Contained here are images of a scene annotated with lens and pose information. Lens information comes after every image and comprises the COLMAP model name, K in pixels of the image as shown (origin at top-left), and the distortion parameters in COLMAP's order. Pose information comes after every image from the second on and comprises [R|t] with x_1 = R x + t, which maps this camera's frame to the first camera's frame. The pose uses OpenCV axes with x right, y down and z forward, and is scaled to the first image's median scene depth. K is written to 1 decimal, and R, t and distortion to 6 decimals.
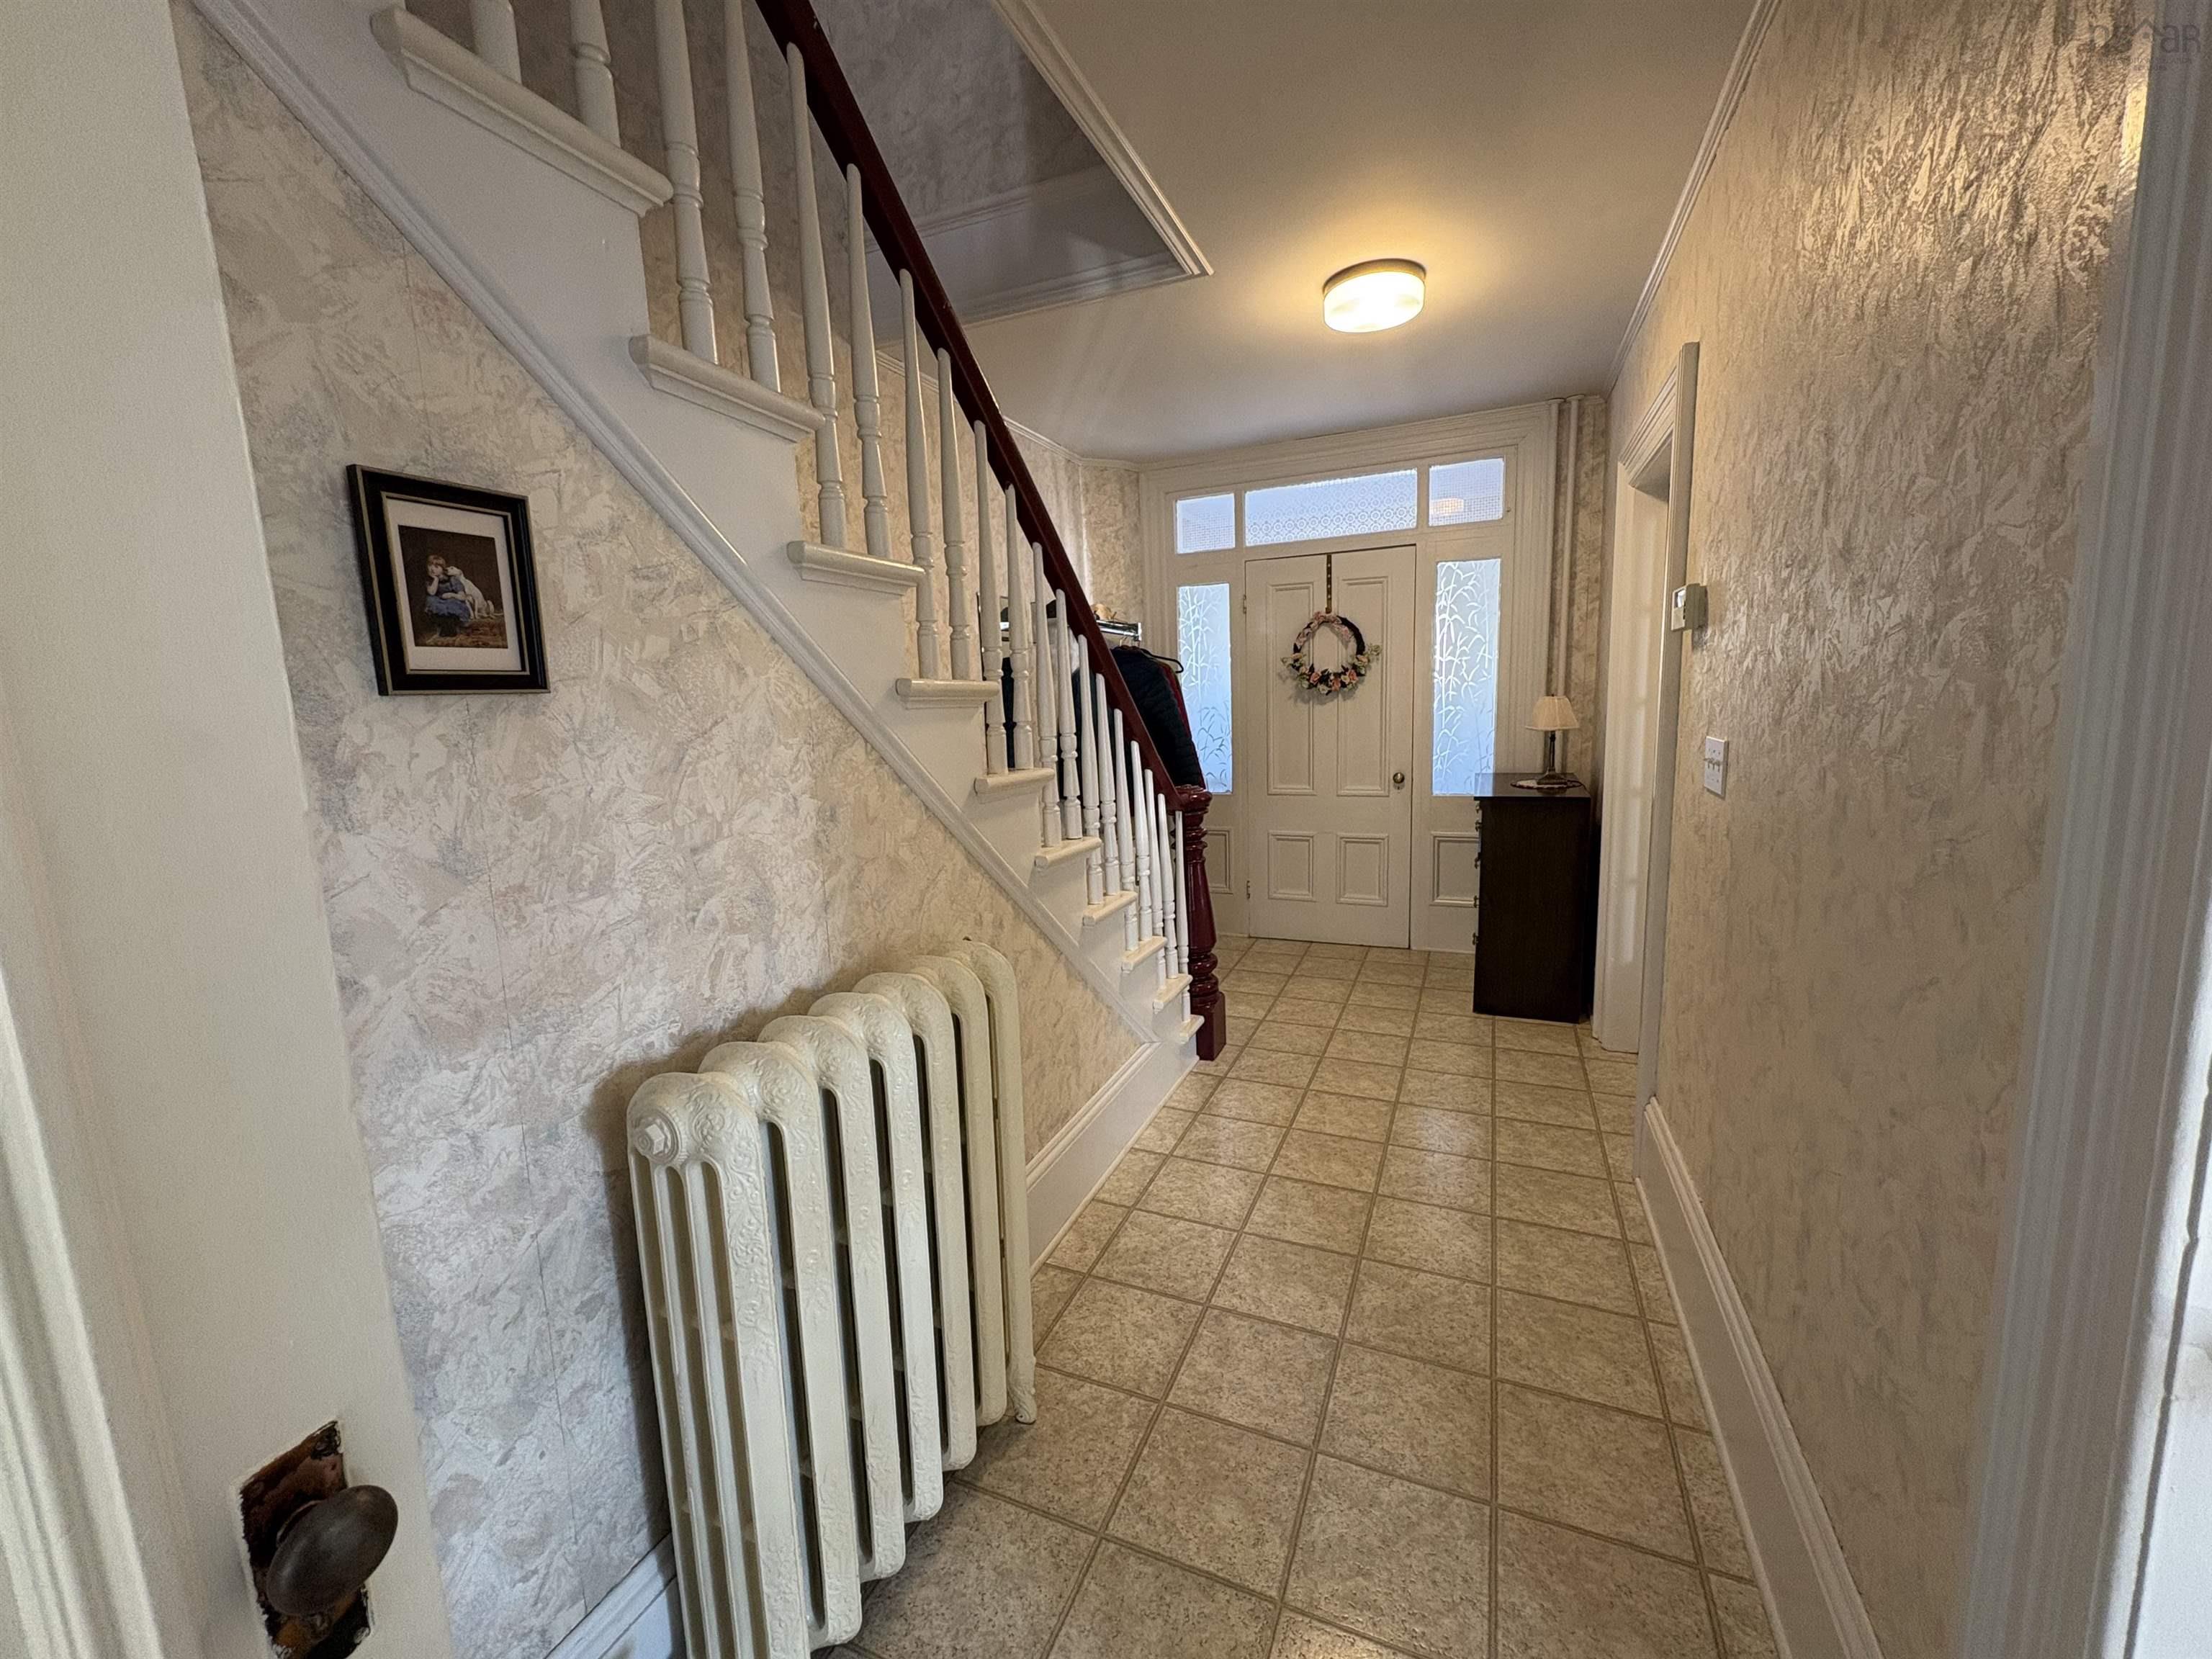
lens RADIAL K [[879.7, 0, 1106.0], [0, 879.7, 829.5], [0, 0, 1]] dist [0.000007, 0.000024]
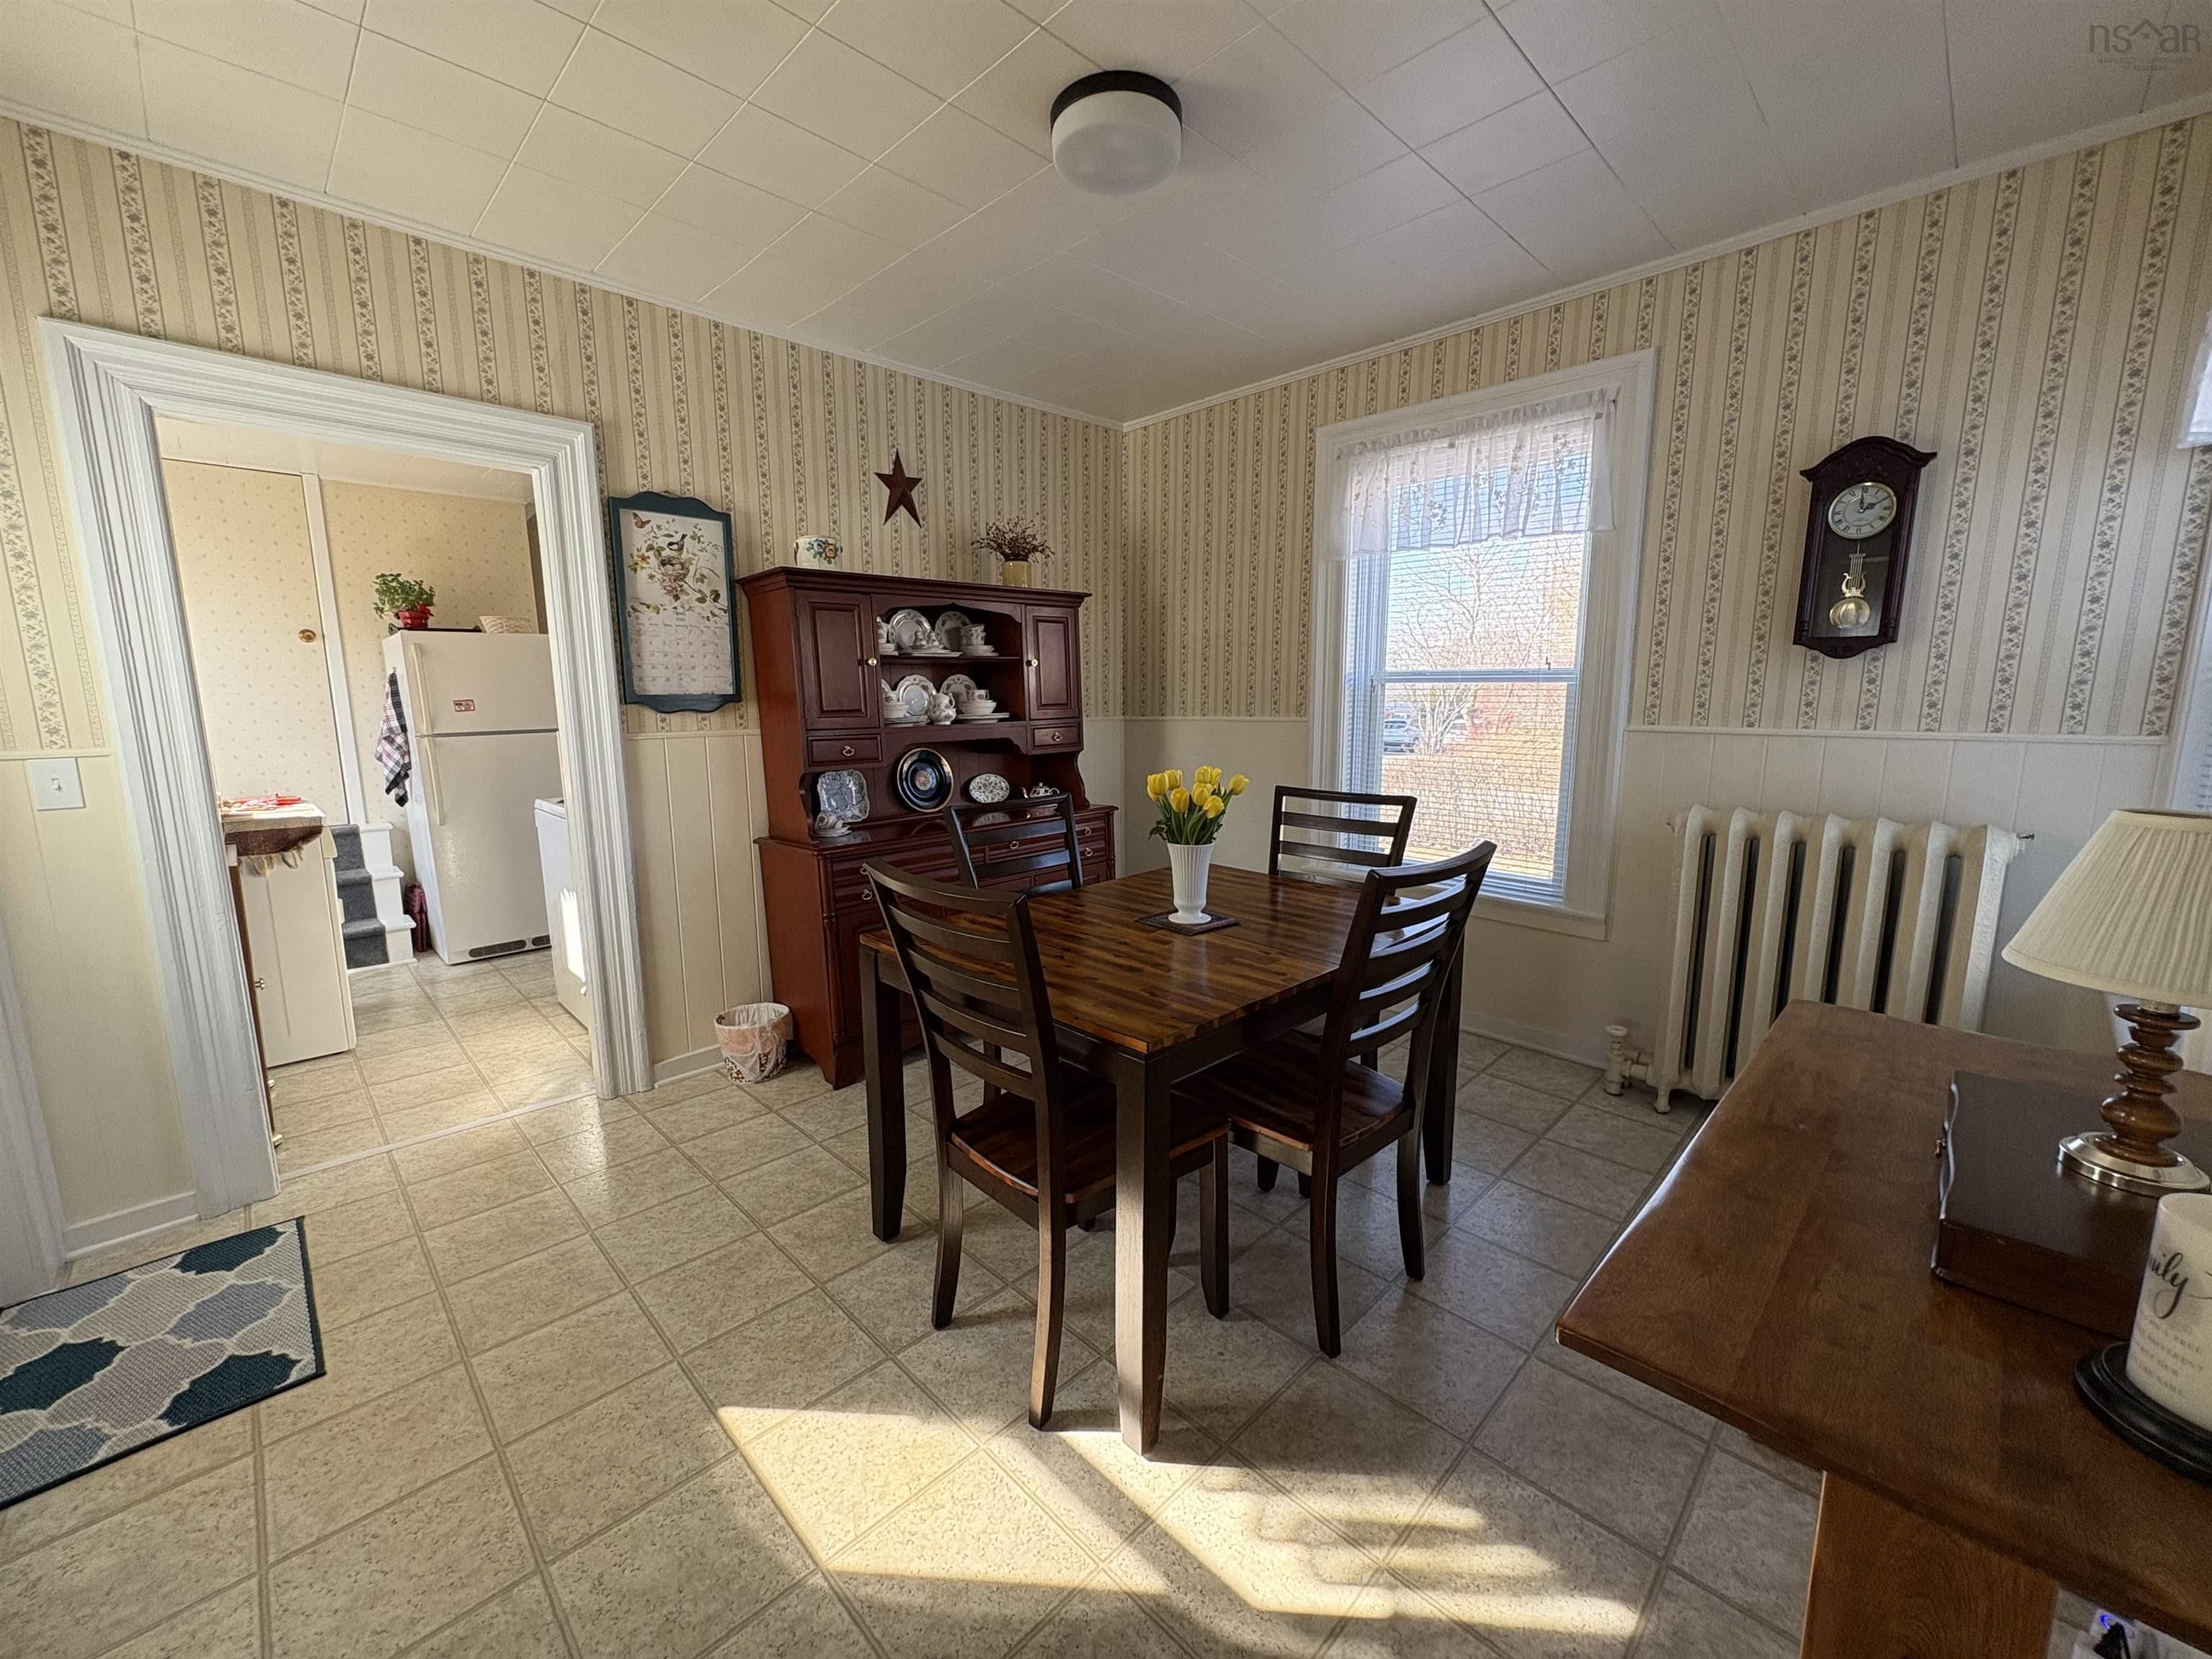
lens RADIAL K [[879.7, 0, 1106.0], [0, 879.7, 829.5], [0, 0, 1]] dist [0.000007, 0.000024]
pose [[-0.379764, 0.155344, -0.911947, 0.671101], [-0.128440, 0.967398, 0.218277, -0.218600], [0.916123, 0.200024, -0.347431, 1.586606]]
